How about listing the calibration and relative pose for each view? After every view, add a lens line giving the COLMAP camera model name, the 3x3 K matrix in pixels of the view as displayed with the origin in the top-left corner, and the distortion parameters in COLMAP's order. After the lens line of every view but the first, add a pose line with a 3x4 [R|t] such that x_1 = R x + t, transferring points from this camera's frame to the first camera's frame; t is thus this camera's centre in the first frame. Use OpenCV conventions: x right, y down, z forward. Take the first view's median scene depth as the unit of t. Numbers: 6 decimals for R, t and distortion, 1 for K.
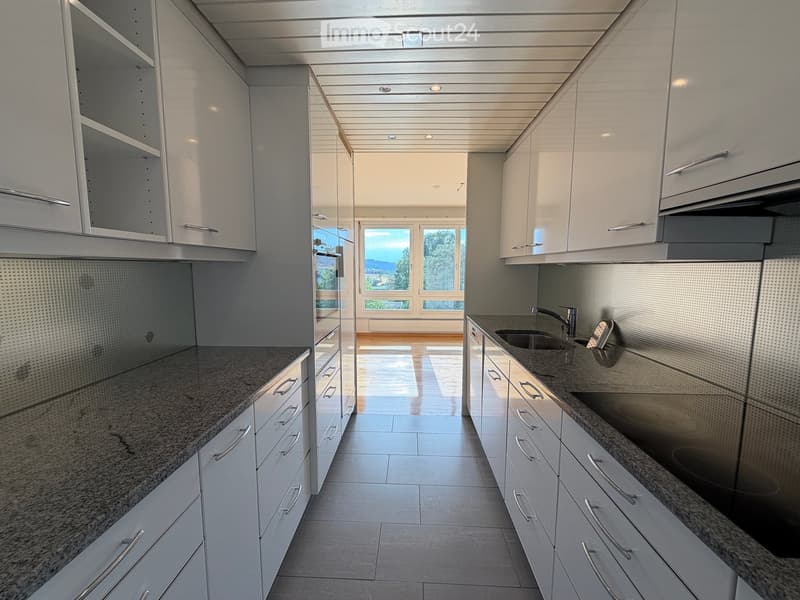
lens RADIAL K [[327.5, 0, 400.0], [0, 327.5, 300.0], [0, 0, 1]] dist [-0.000003, -0.000062]
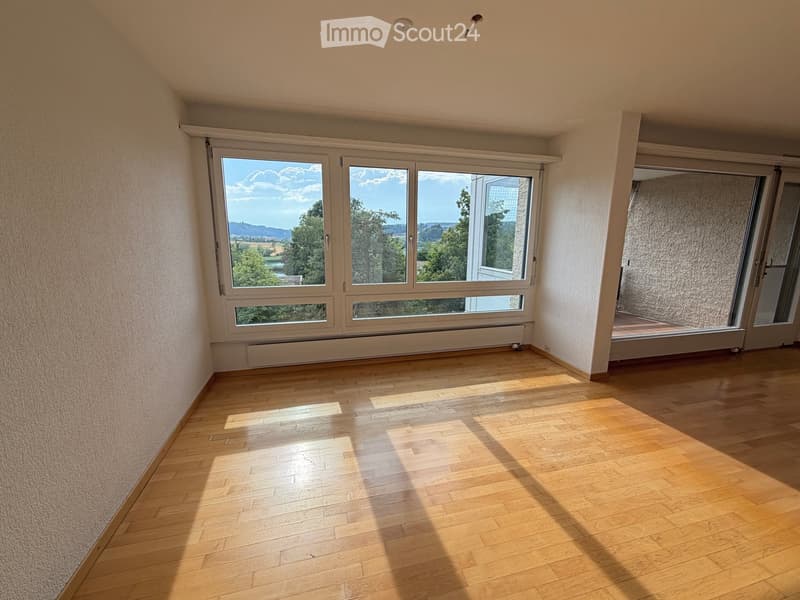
lens RADIAL K [[327.5, 0, 400.0], [0, 327.5, 300.0], [0, 0, 1]] dist [-0.000003, -0.000062]
pose [[0.954408, -0.053715, 0.293632, -0.013367], [0.025740, 0.994822, 0.098323, -0.052817], [-0.297393, -0.086283, 0.950848, 0.455686]]
